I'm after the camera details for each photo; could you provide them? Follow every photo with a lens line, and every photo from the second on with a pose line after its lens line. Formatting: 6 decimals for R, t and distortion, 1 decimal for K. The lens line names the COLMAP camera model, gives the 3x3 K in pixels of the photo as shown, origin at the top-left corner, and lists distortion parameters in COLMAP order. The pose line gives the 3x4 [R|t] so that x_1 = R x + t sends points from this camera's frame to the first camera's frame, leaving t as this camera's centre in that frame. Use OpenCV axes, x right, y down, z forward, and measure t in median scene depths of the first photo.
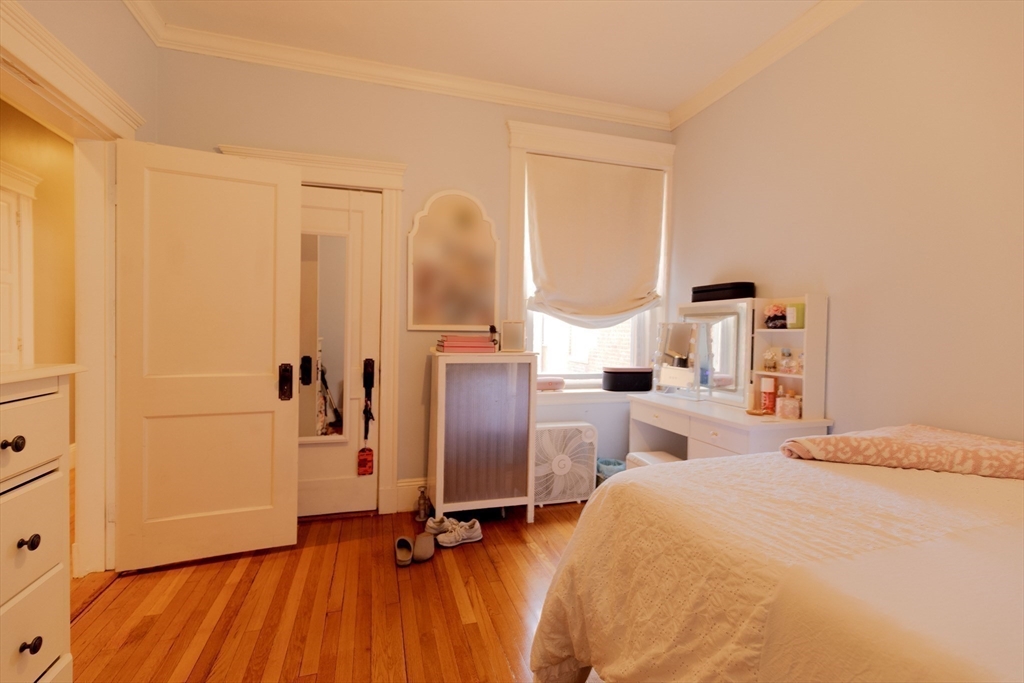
lens RADIAL K [[457.7, 0, 511.9], [0, 457.7, 338.3], [0, 0, 1]] dist [0.002358, 0.000207]
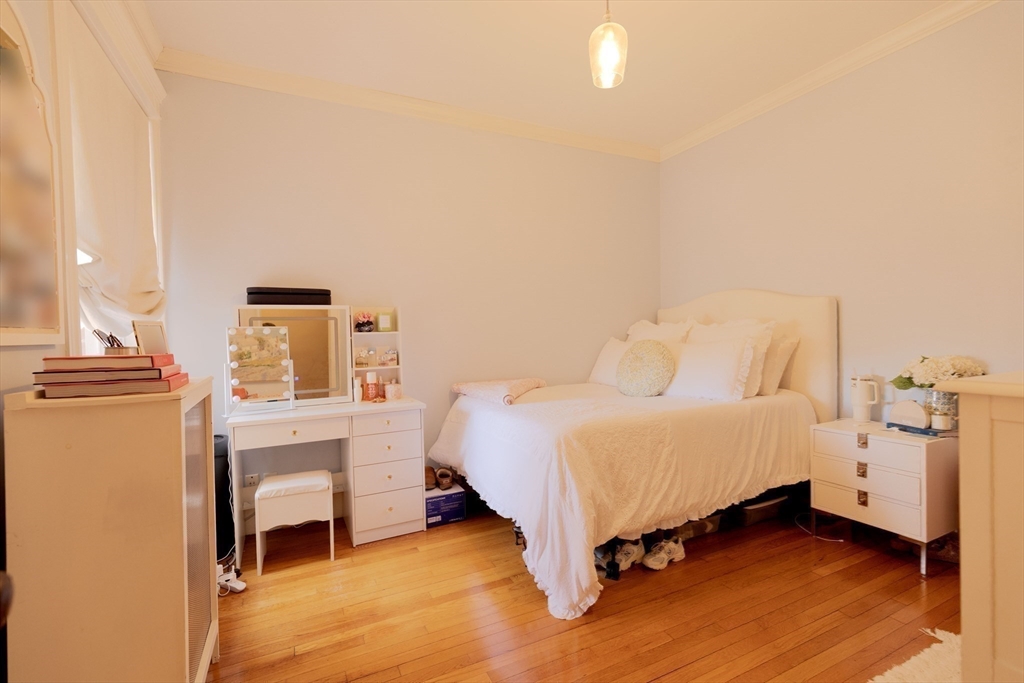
lens RADIAL K [[457.7, 0, 511.6], [0, 457.7, 341.1], [0, 0, 1]] dist [0.002358, 0.000207]
pose [[-0.153807, -0.027118, 0.987729, -0.673414], [0.040433, 0.998613, 0.033713, -0.021556], [-0.987273, 0.045122, -0.152497, 0.779677]]
